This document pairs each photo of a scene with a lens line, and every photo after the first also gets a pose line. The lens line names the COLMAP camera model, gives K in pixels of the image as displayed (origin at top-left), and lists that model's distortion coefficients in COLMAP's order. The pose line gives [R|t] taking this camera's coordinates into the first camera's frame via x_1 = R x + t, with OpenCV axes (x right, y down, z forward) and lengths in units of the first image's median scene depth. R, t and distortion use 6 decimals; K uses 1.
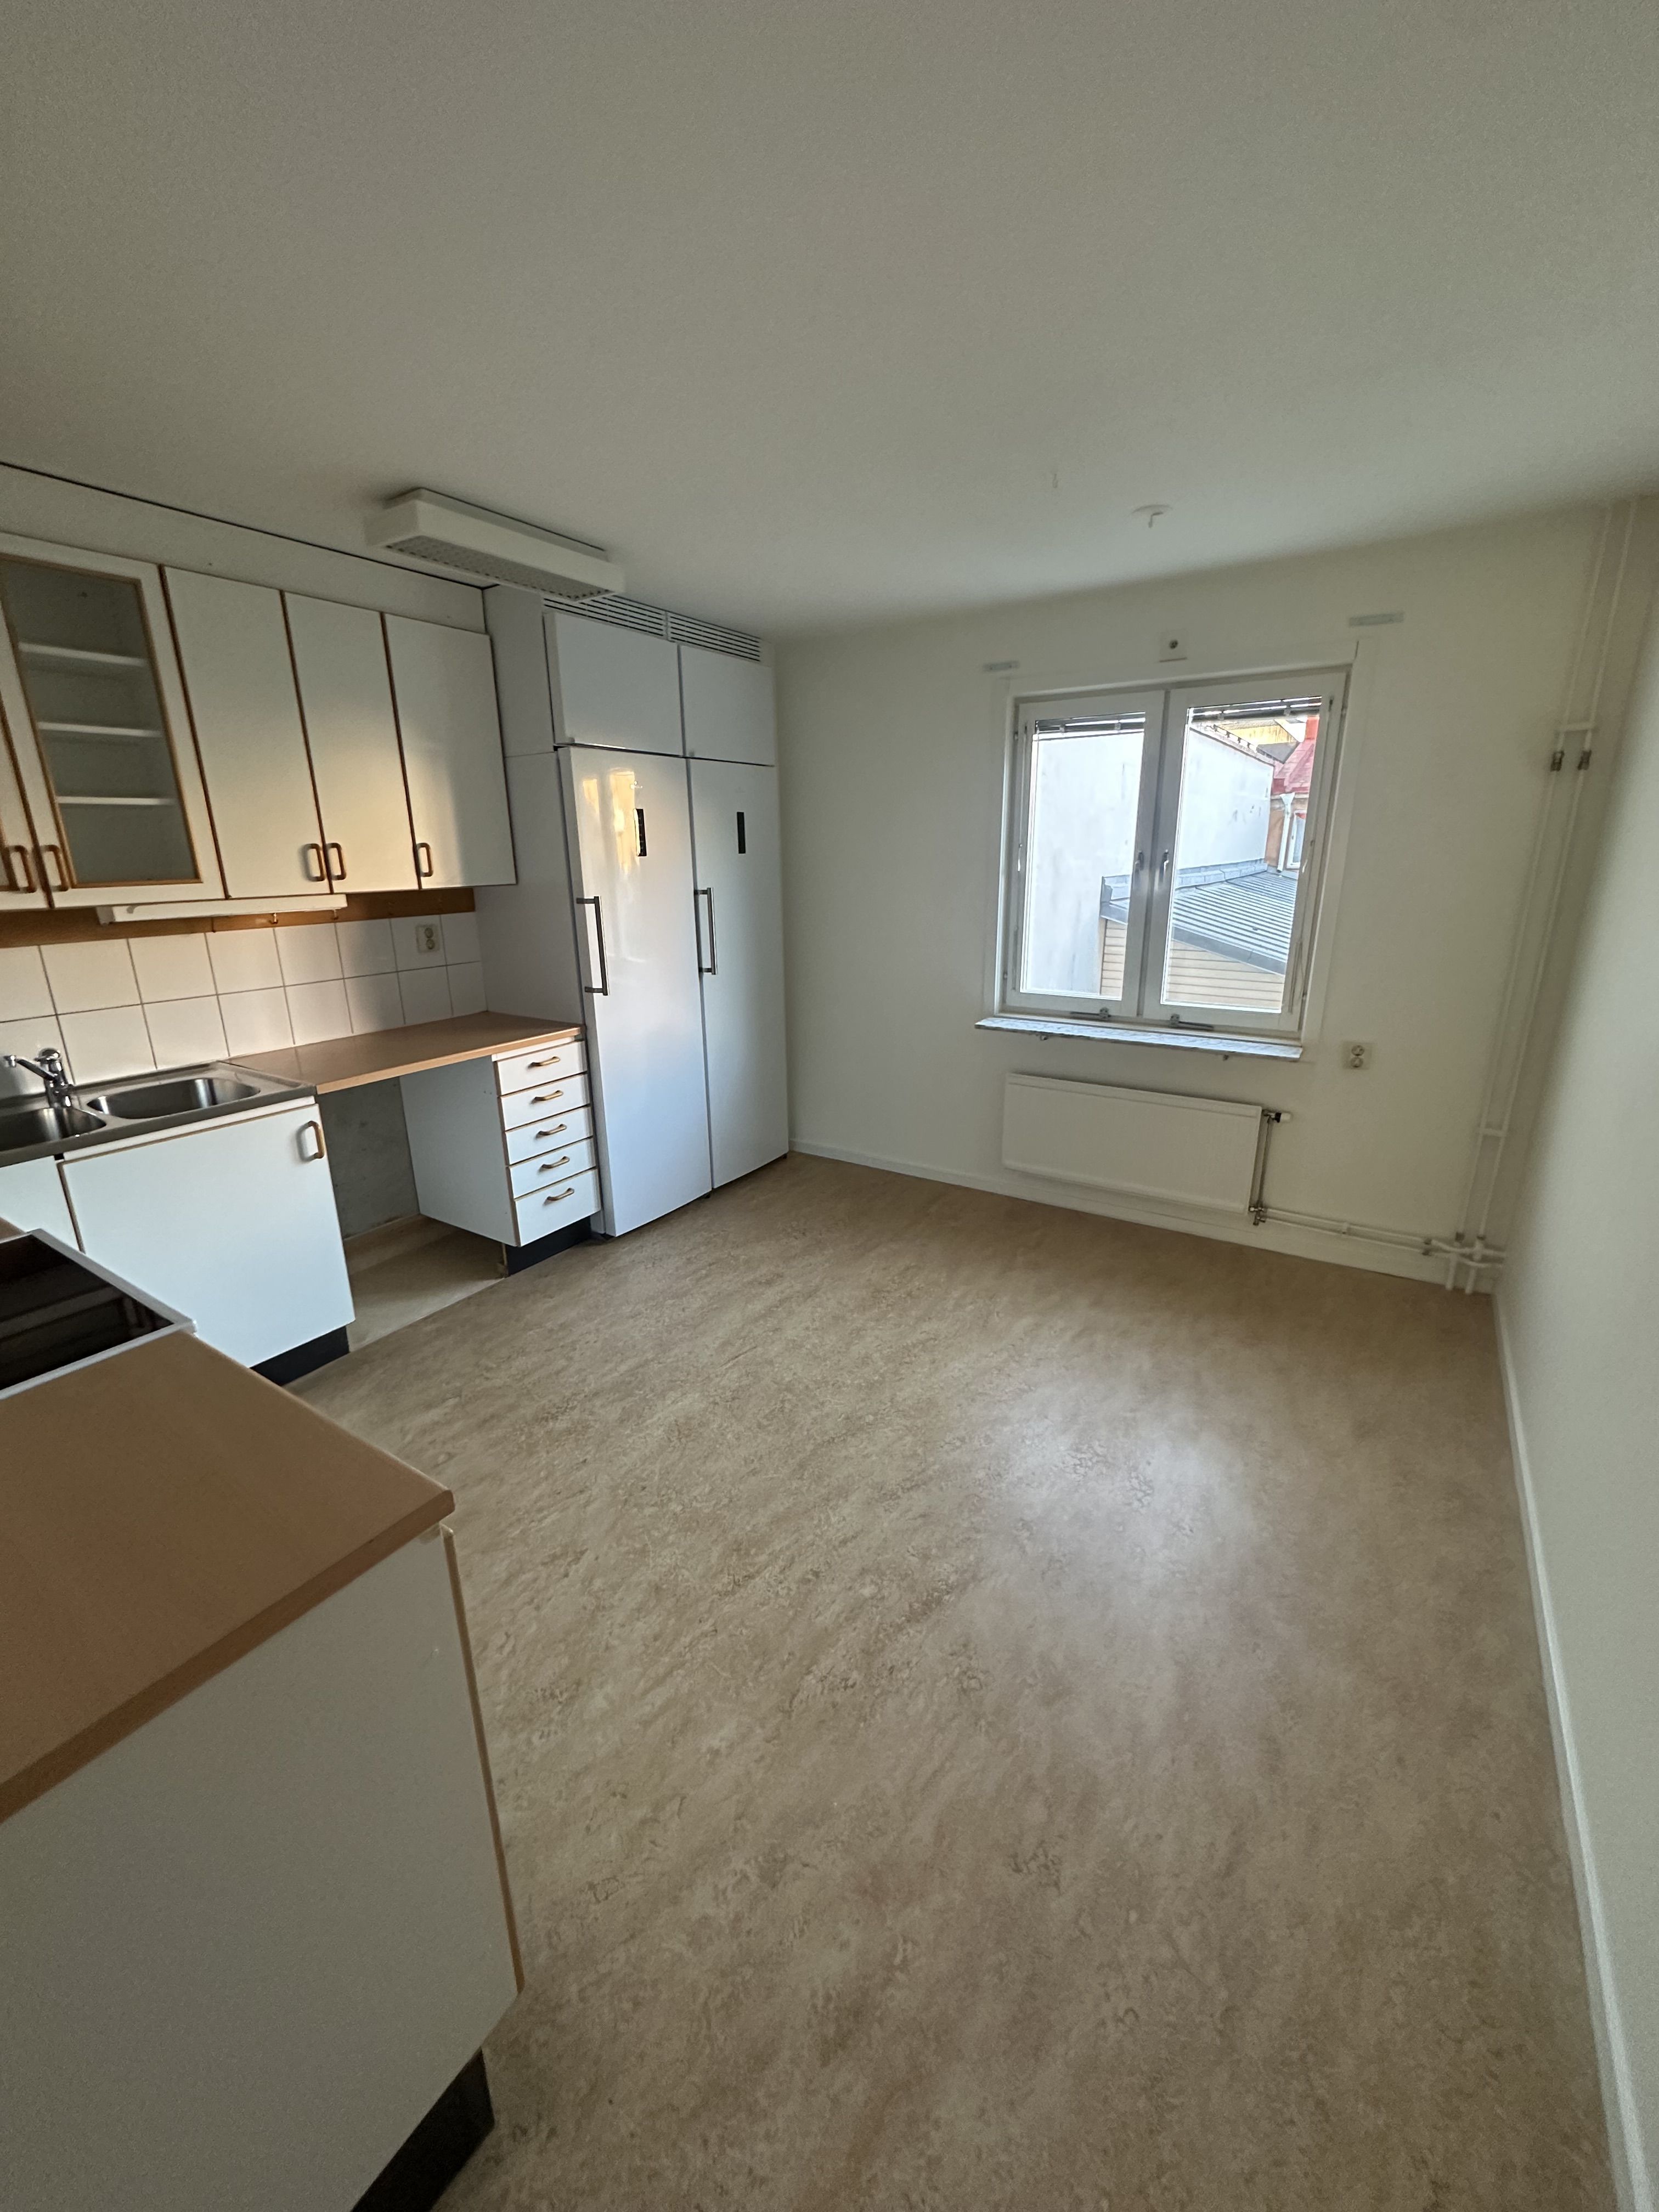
lens RADIAL K [[890.9, 0, 830.1], [0, 890.9, 1114.5], [0, 0, 1]] dist [-0.011285, 0.000059]
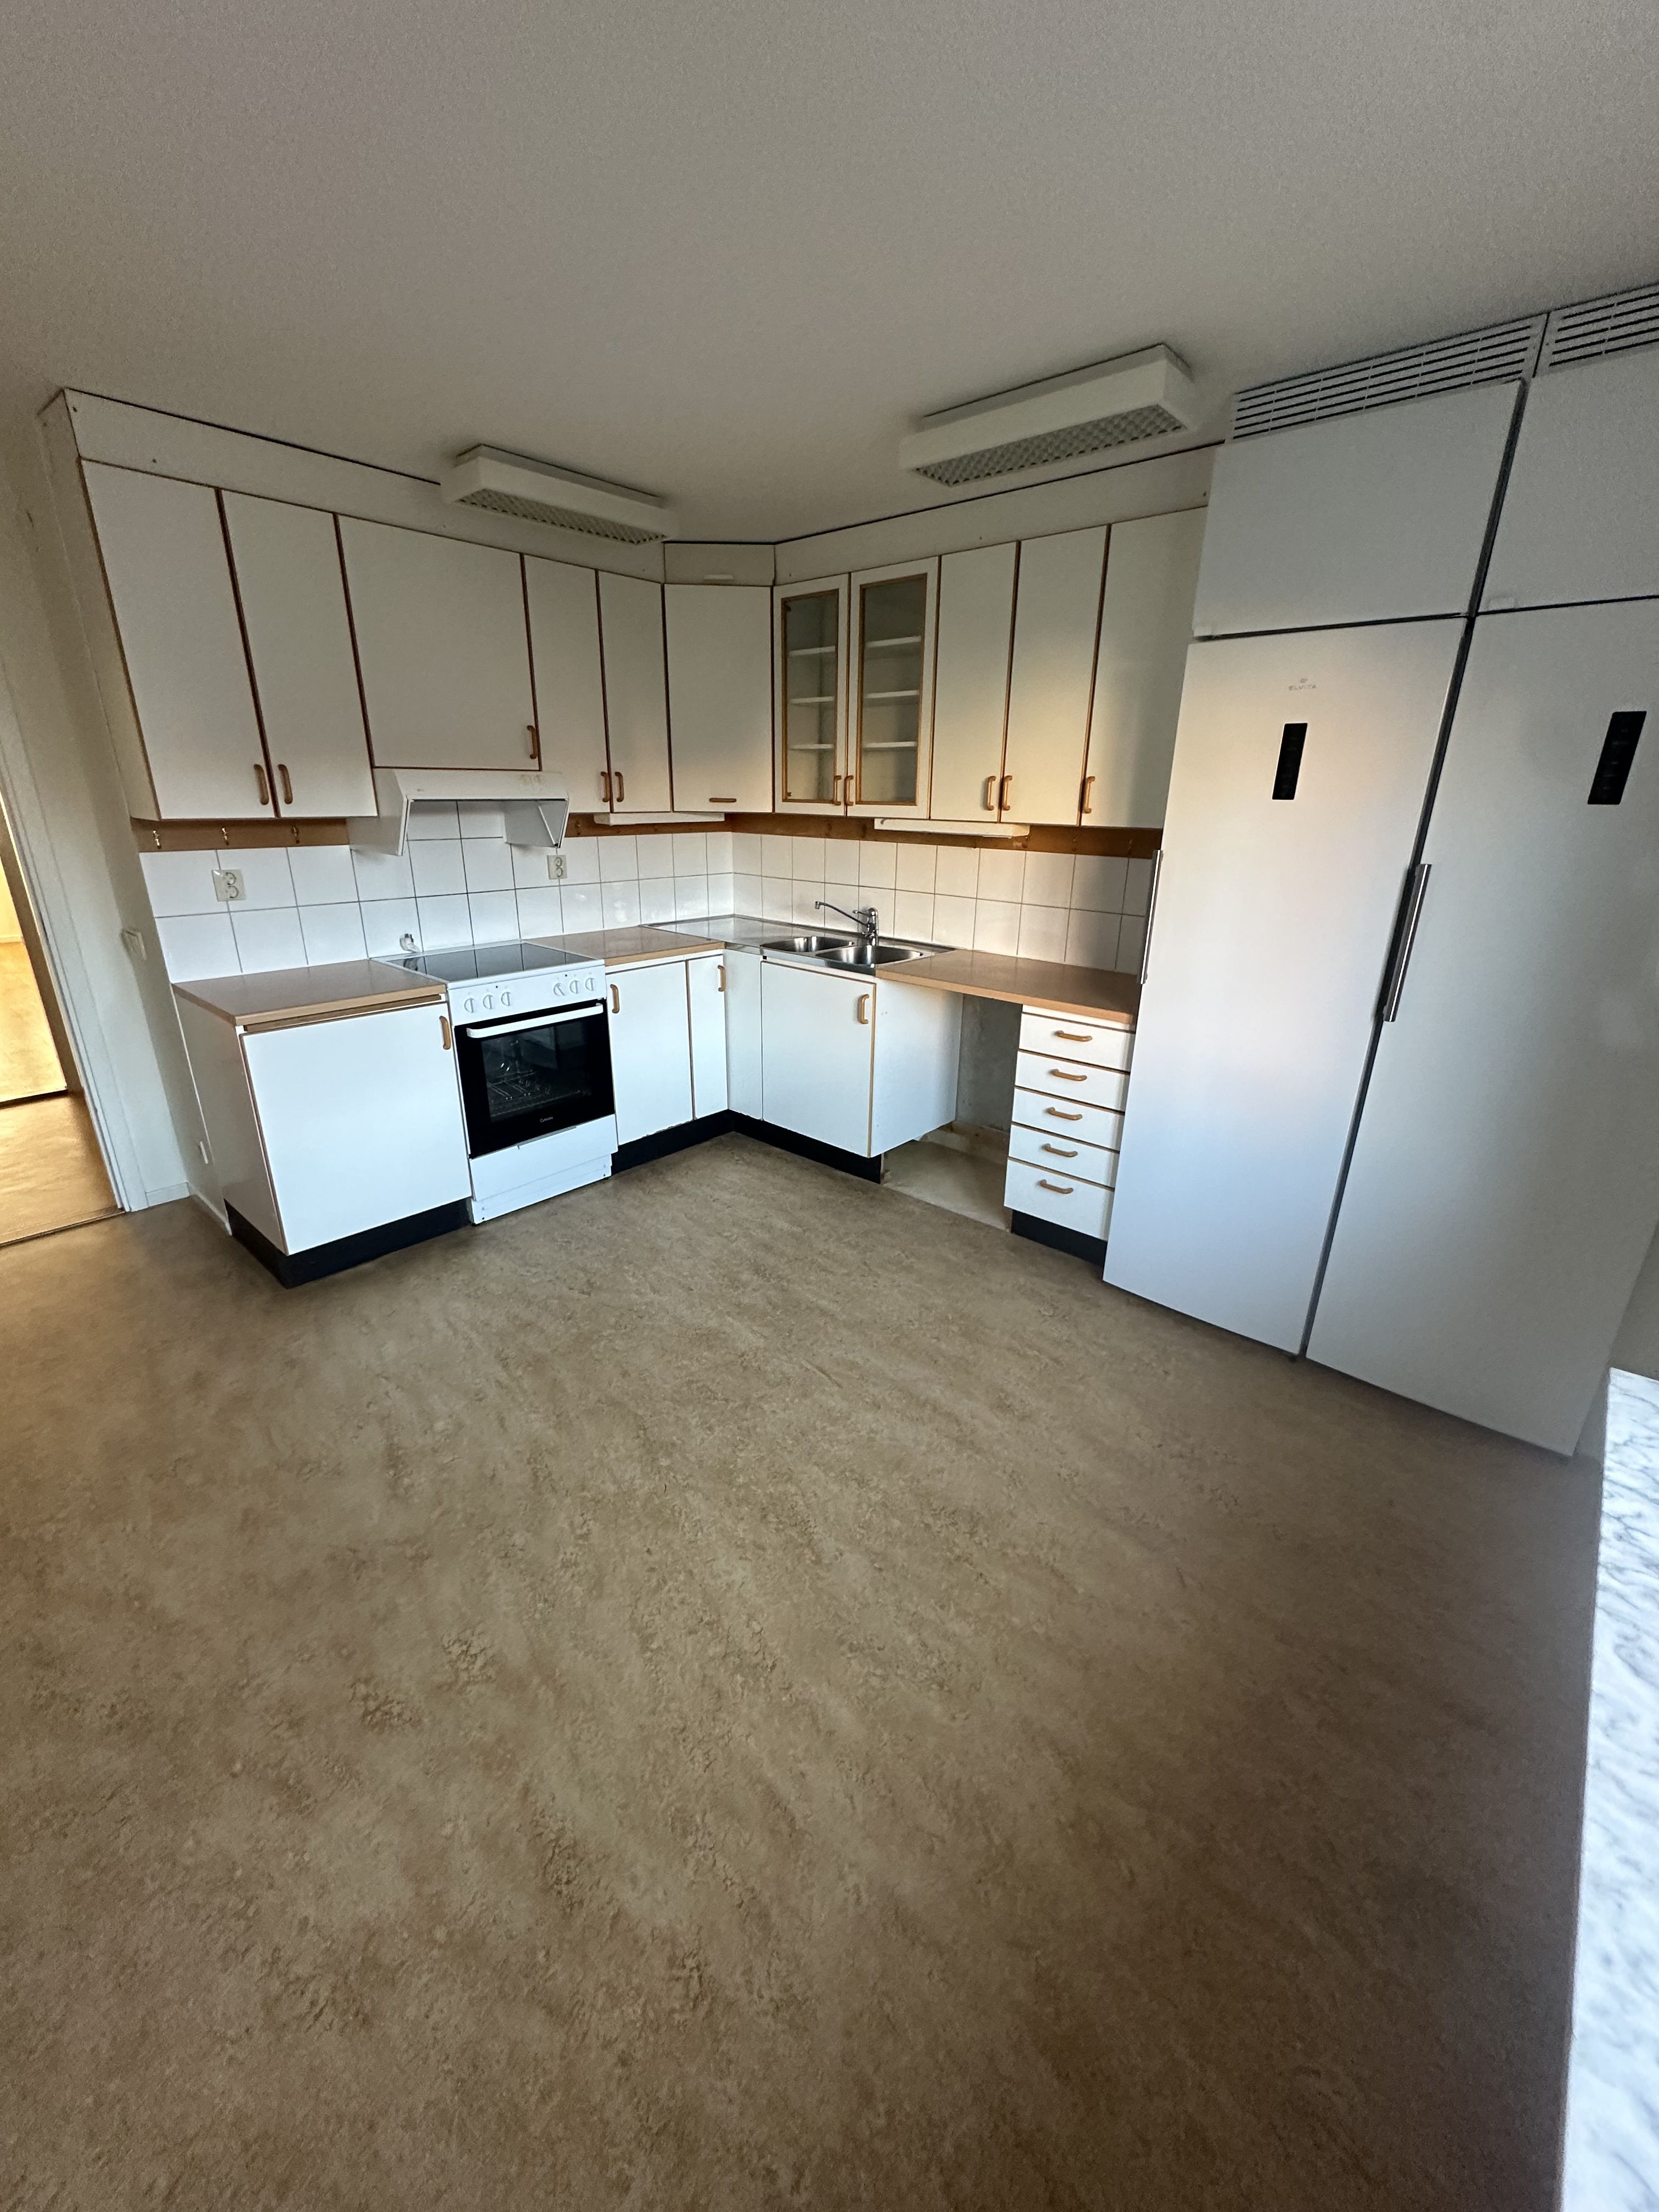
lens RADIAL K [[890.6, 0, 829.5], [0, 890.6, 1106.0], [0, 0, 1]] dist [0.001862, 0.000128]
pose [[-0.159752, 0.343985, -0.925286, 0.584034], [-0.294118, 0.878168, 0.377248, -0.276649], [0.942324, 0.332410, -0.039117, 0.900080]]
